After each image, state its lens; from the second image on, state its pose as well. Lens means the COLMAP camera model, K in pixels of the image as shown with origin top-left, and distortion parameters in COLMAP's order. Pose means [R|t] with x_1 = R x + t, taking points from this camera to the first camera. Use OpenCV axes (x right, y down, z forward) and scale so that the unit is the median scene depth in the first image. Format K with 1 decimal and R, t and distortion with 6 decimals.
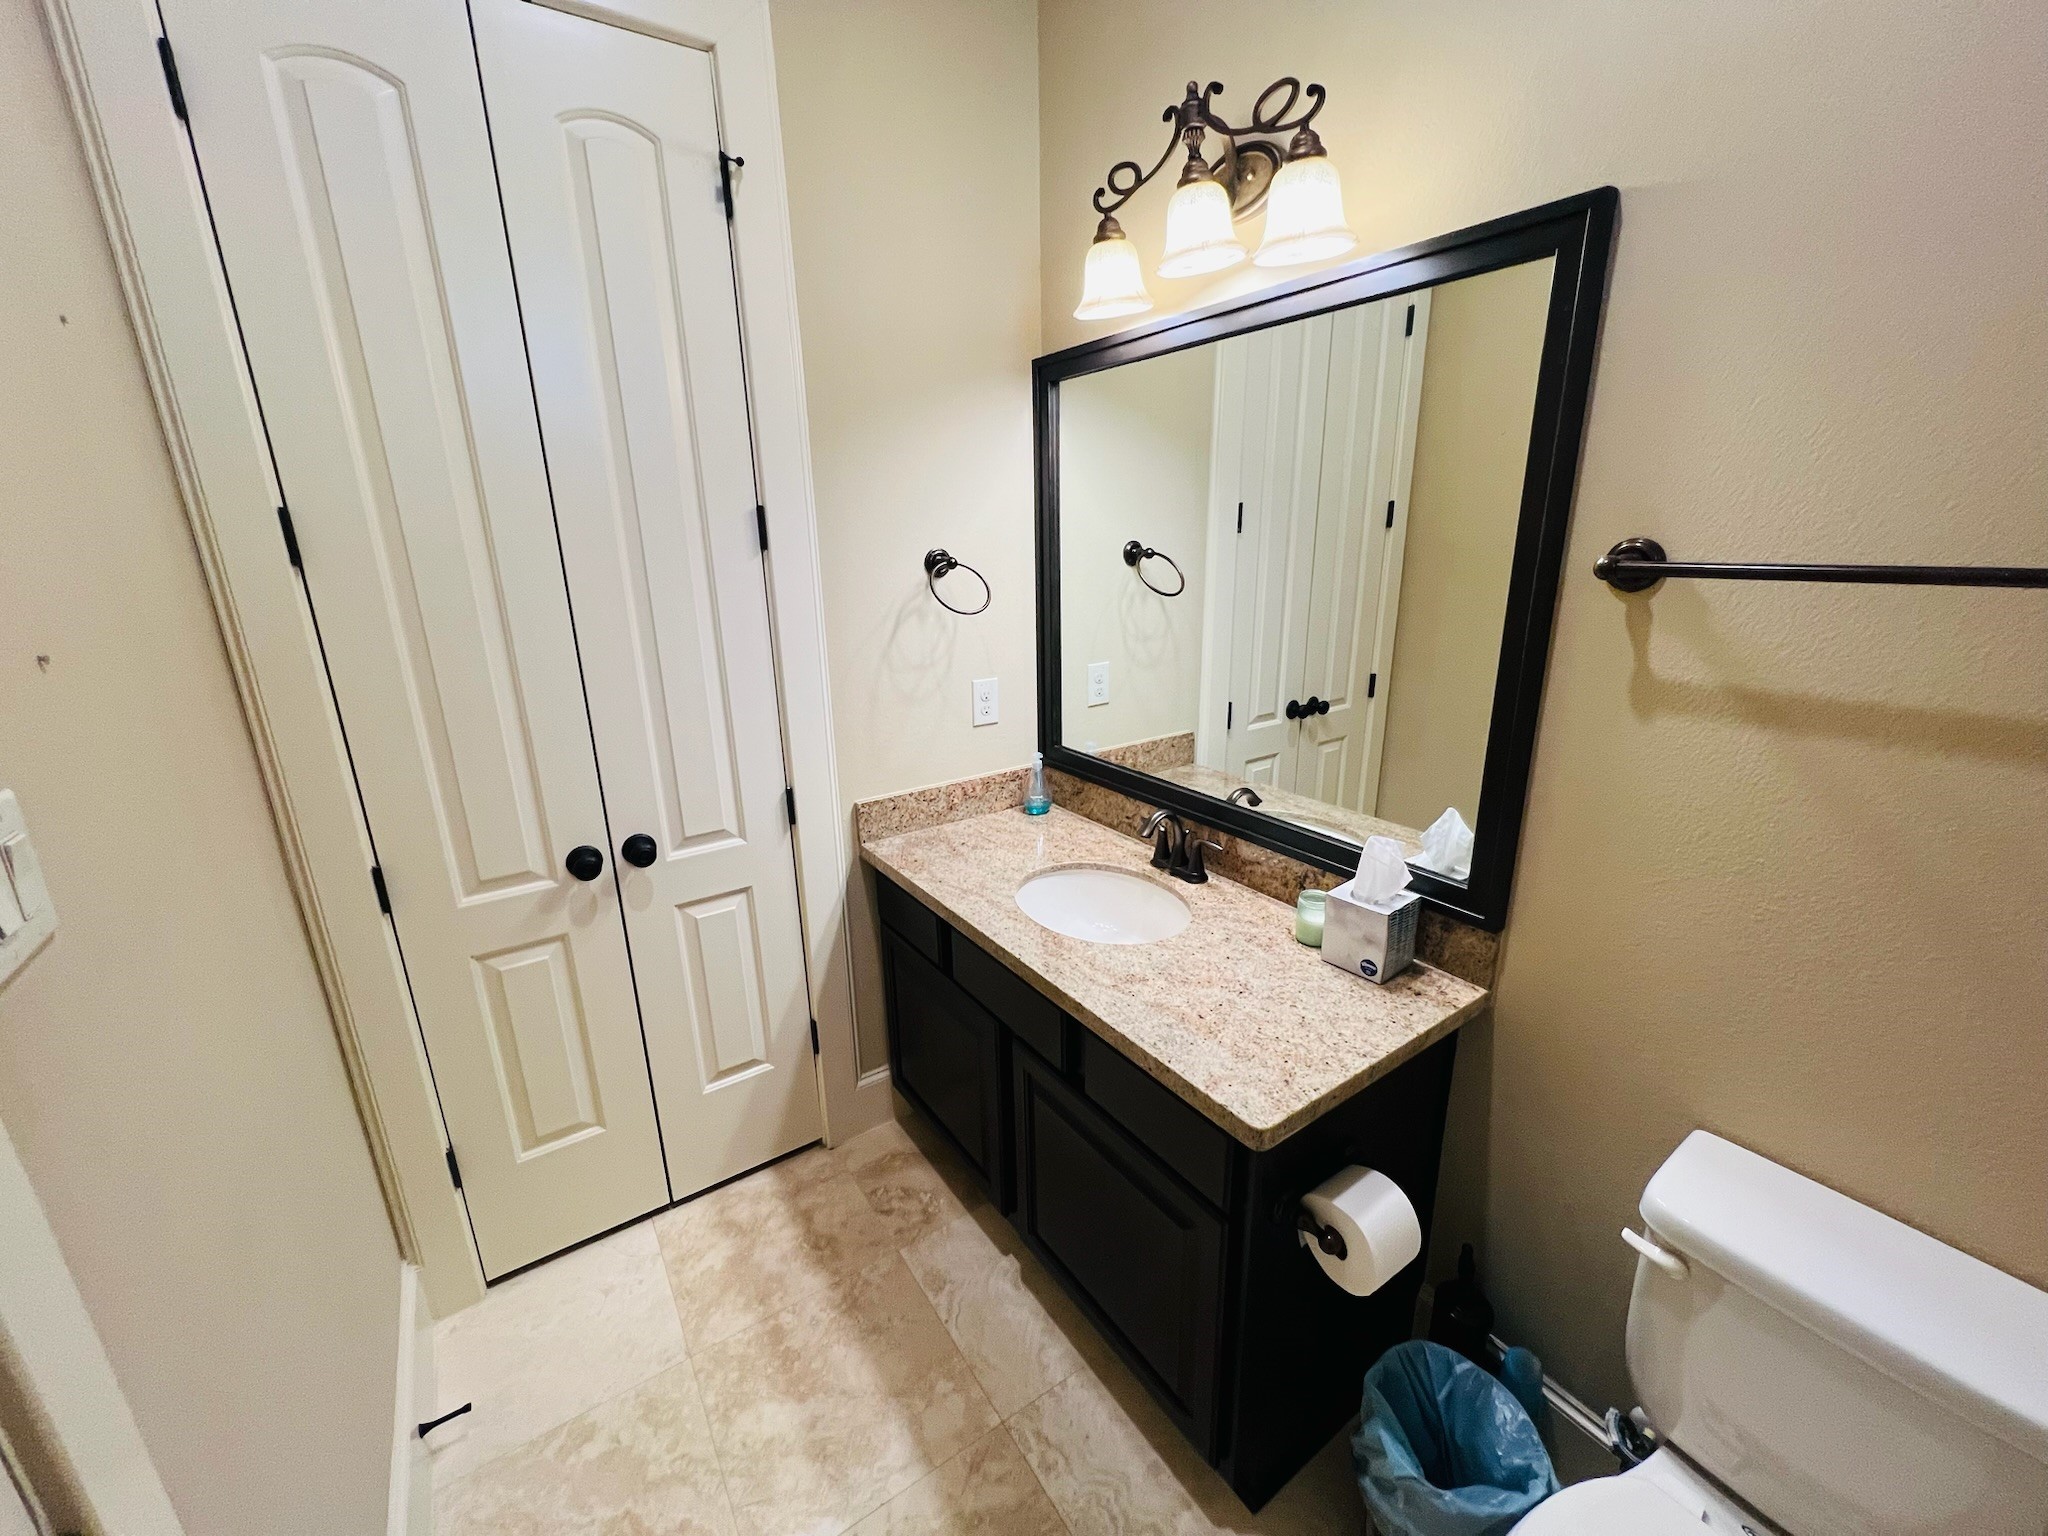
lens RADIAL K [[816.0, 0, 1021.4], [0, 816.0, 761.5], [0, 0, 1]] dist [0.000075, 0.000172]
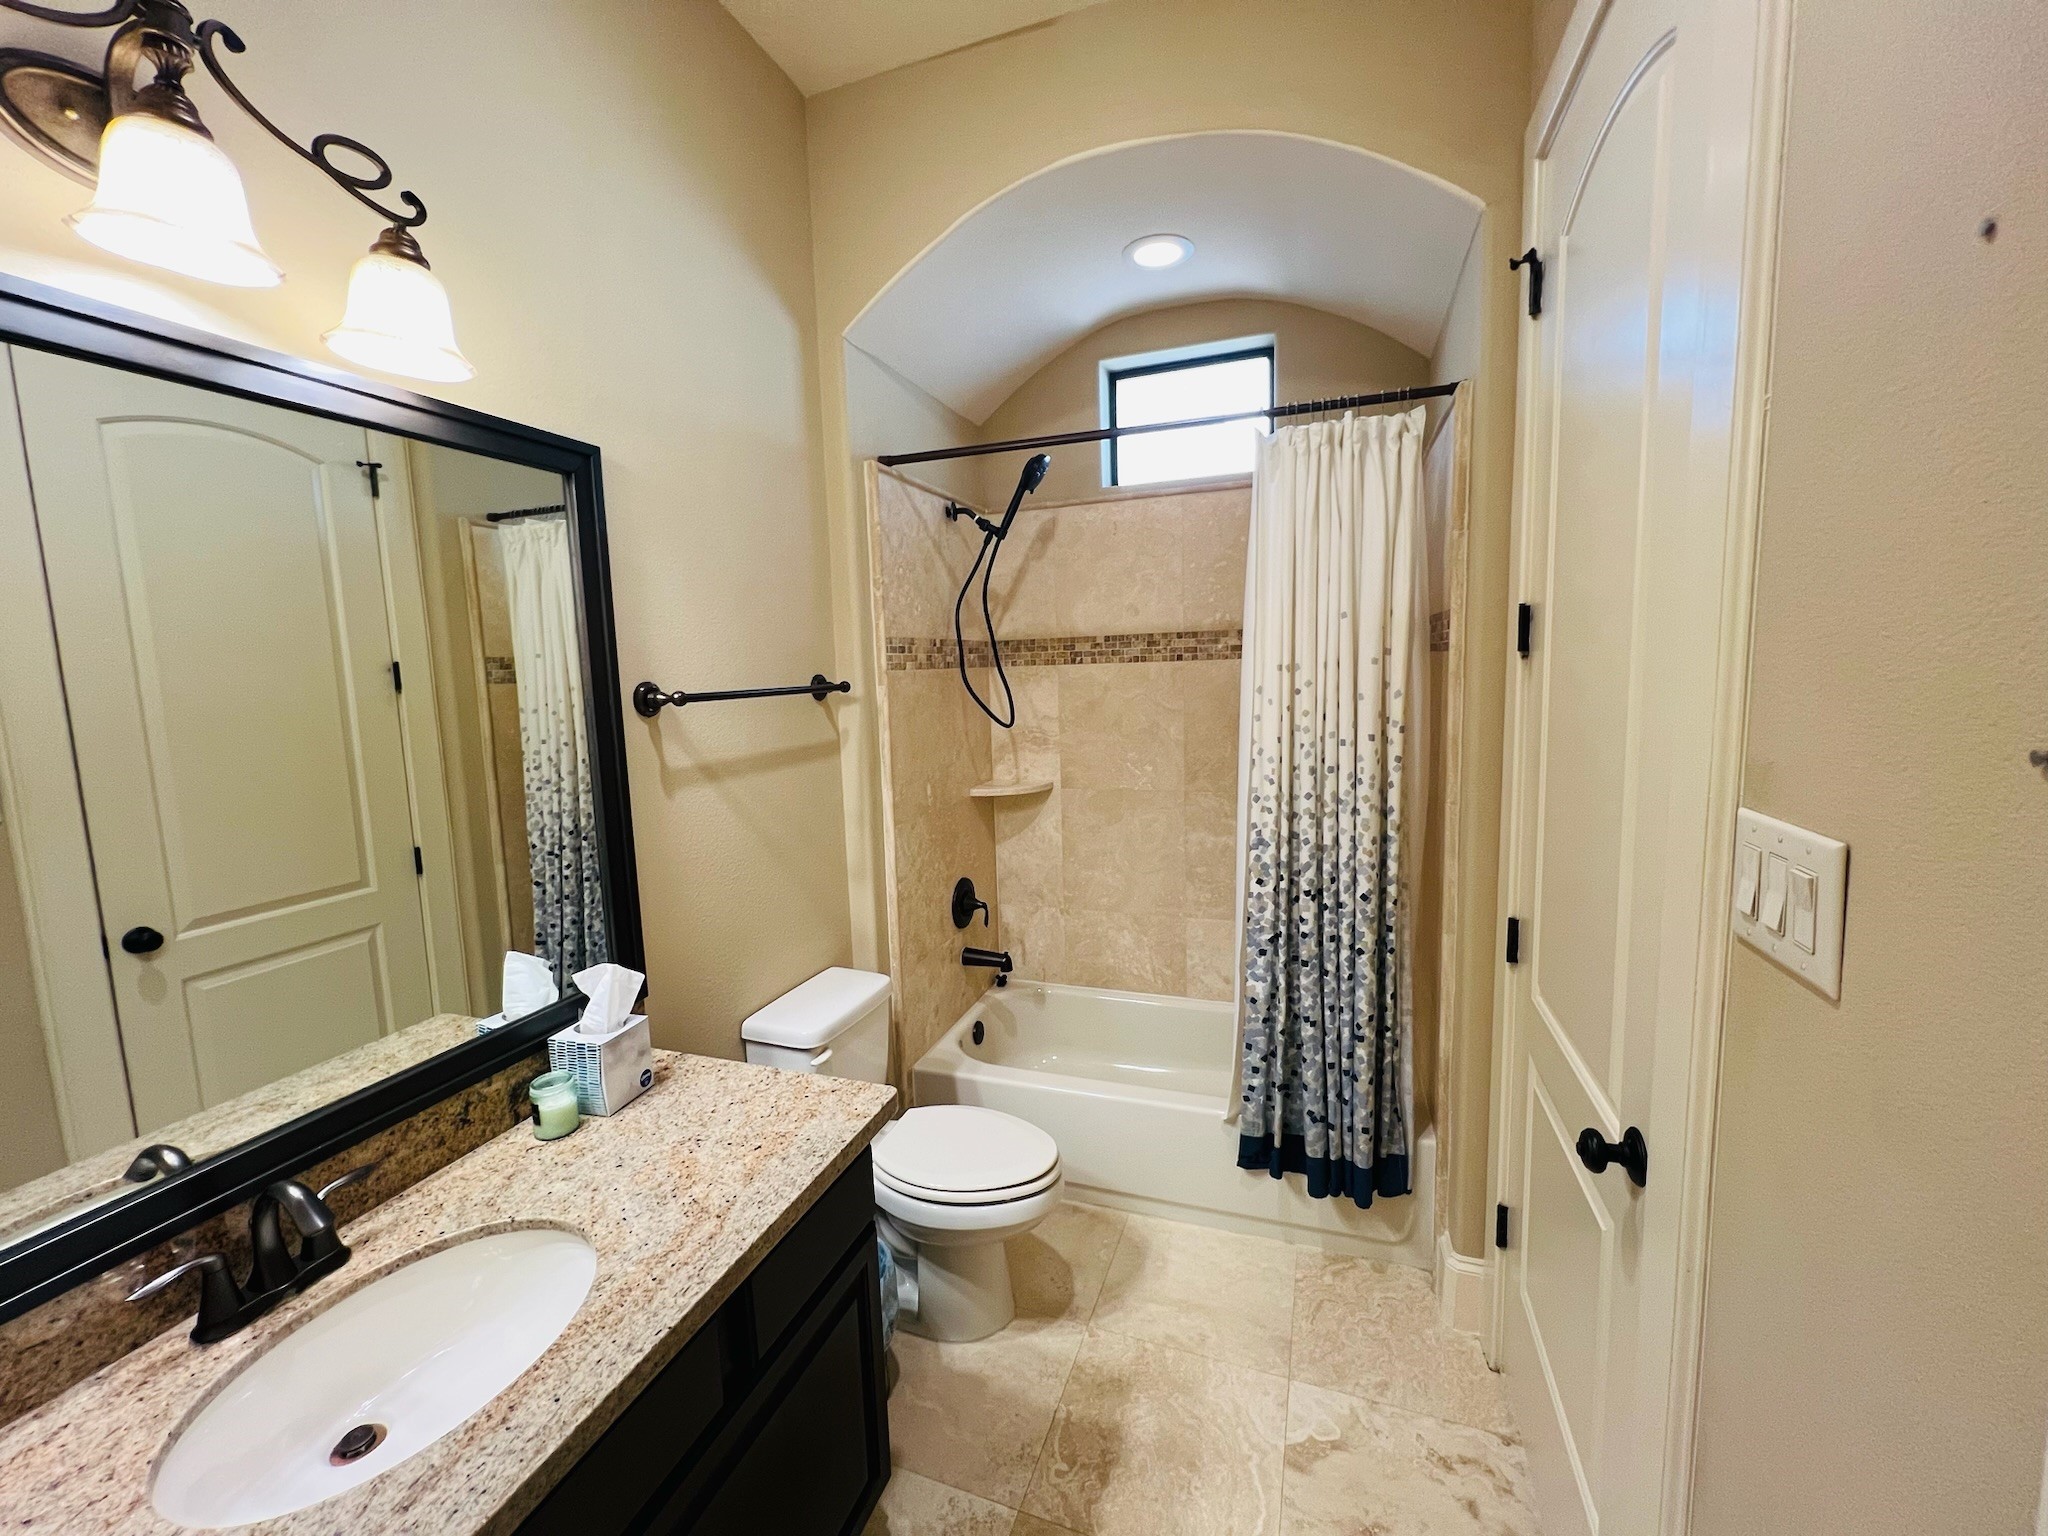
lens RADIAL K [[821.0, 0, 1021.6], [0, 821.0, 761.6], [0, 0, 1]] dist [-0.002620, 0.000290]
pose [[-0.585738, -0.046977, 0.809138, -0.706571], [0.273895, 0.928115, 0.252159, -0.264271], [-0.762819, 0.369318, -0.530765, 1.070380]]
